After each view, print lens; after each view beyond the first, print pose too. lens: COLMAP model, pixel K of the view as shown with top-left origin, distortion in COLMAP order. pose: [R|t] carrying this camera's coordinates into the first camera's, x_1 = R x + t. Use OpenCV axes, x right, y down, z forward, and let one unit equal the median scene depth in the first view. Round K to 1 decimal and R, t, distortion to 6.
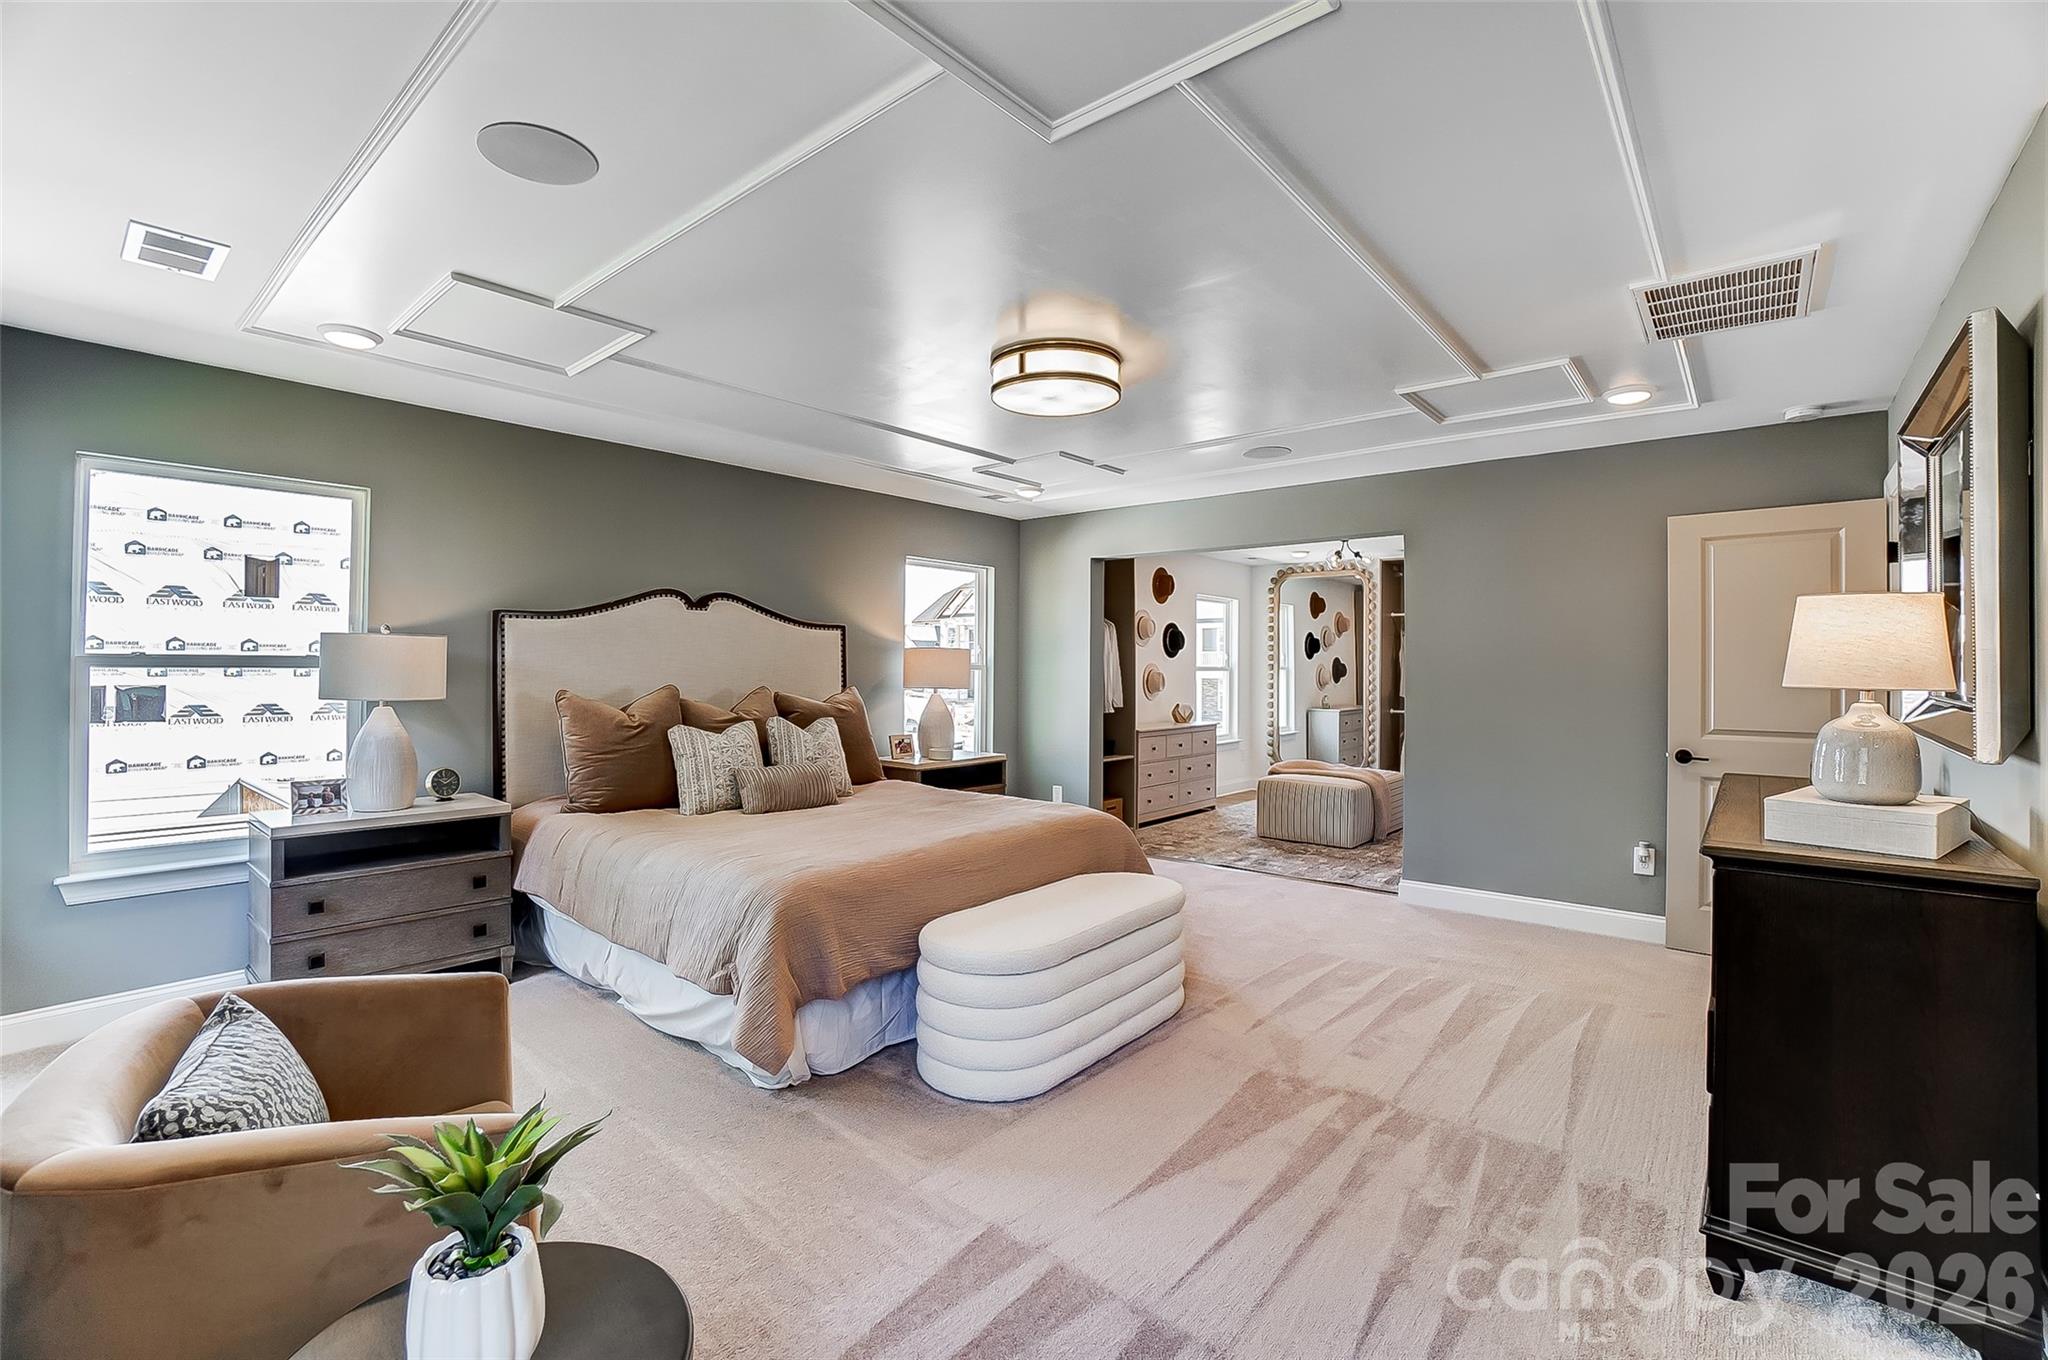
lens RADIAL K [[904.6, 0, 1013.4], [0, 904.6, 682.3], [0, 0, 1]] dist [-0.061115, 0.000163]
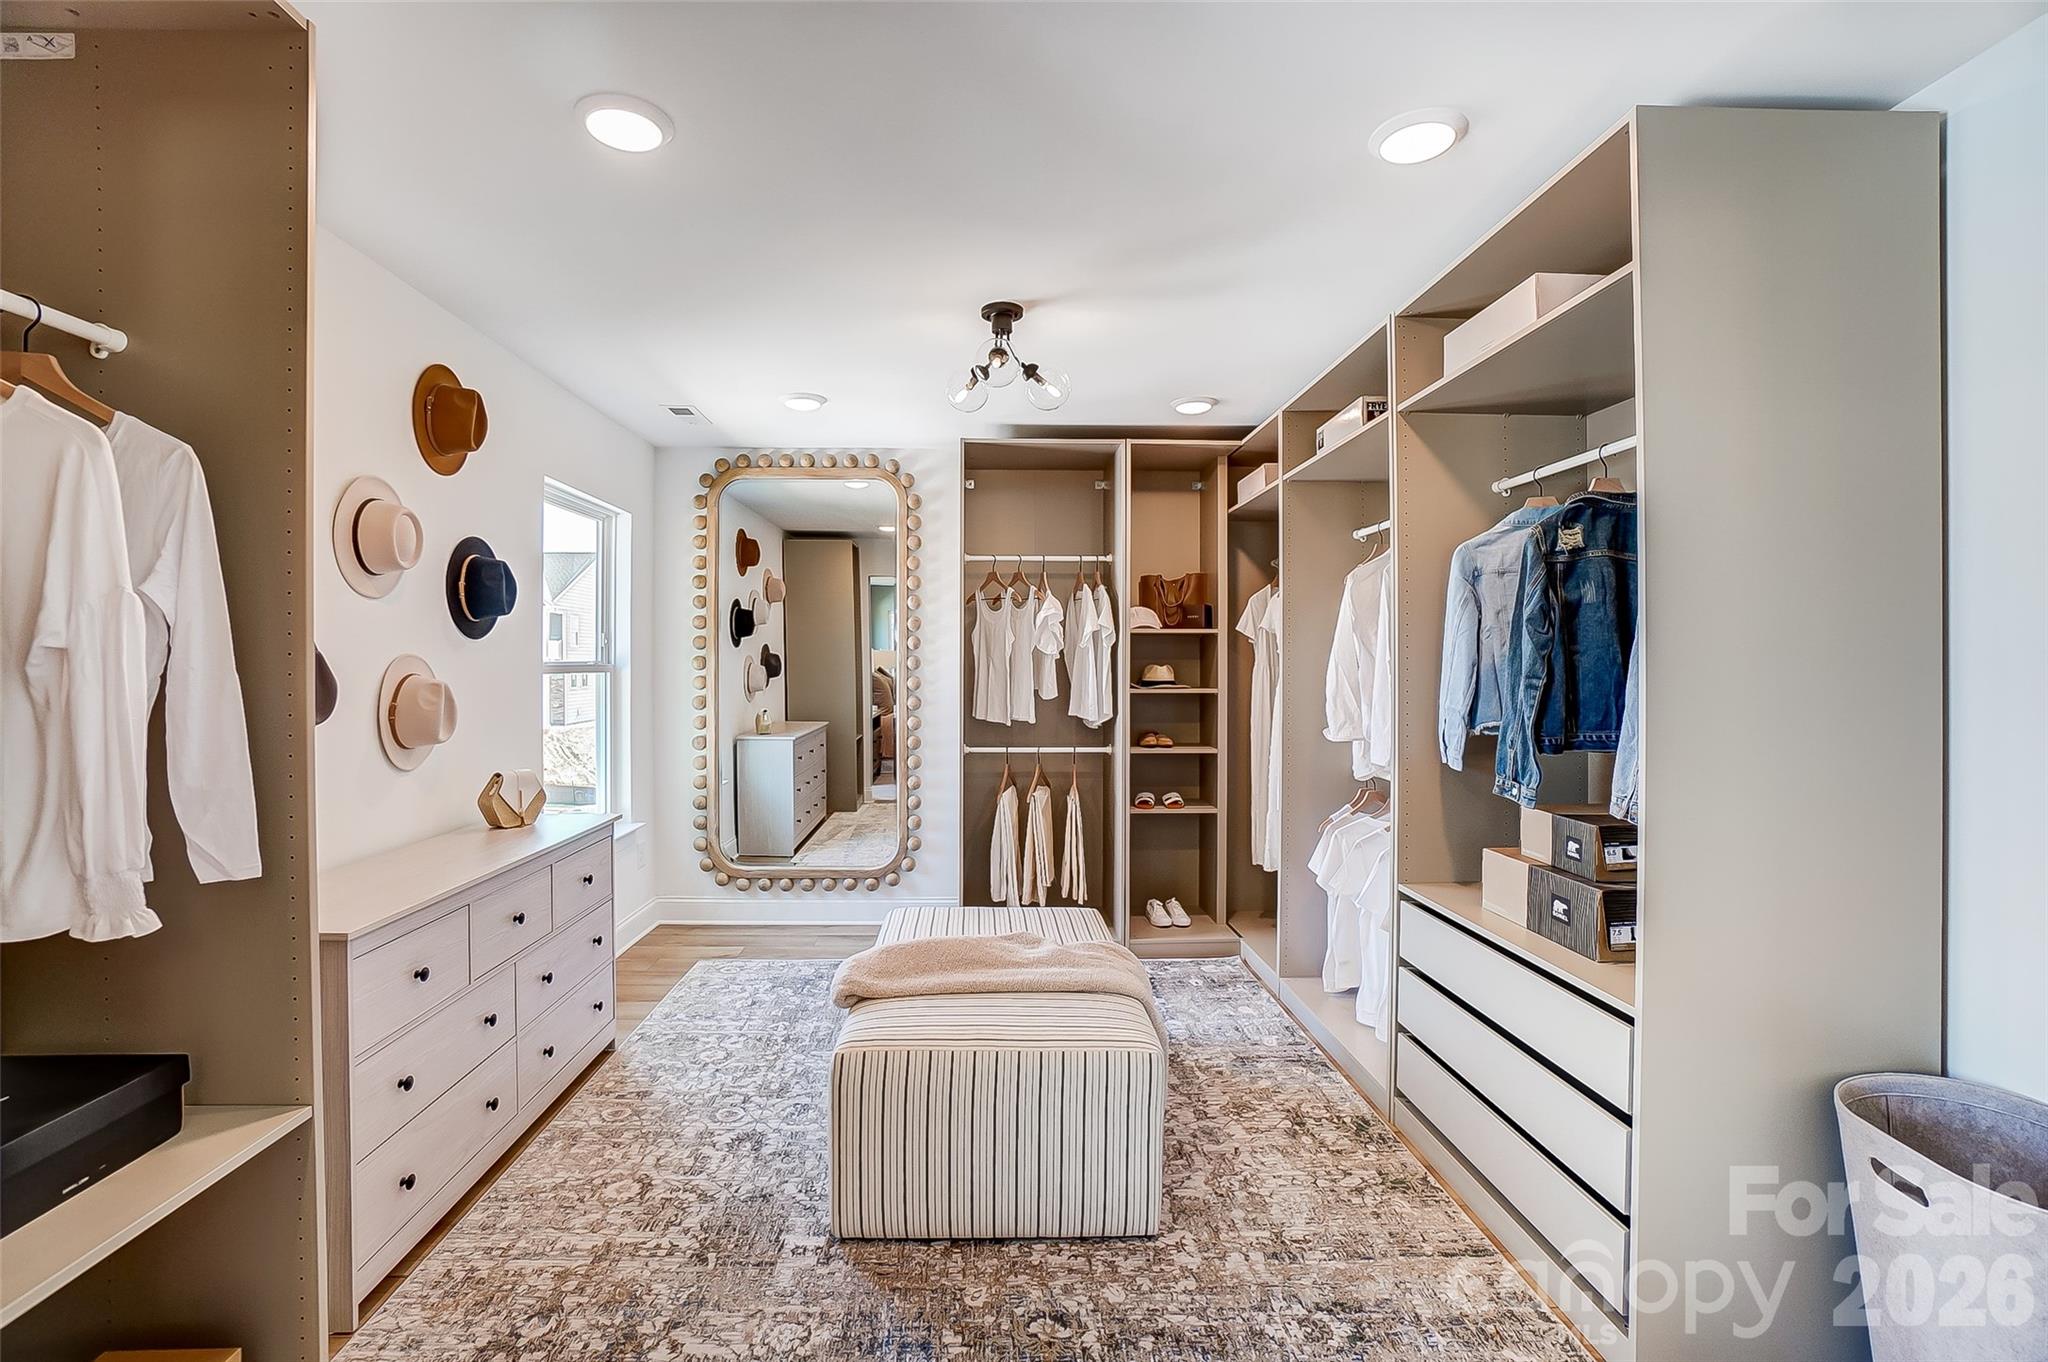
lens RADIAL K [[904.6, 0, 1013.4], [0, 904.6, 683.3], [0, 0, 1]] dist [-0.061115, 0.000163]
pose [[0.729816, -0.009297, 0.683581, 0.085083], [-0.002786, 0.999859, 0.016573, -0.014660], [-0.683638, -0.014000, 0.729687, 0.550017]]
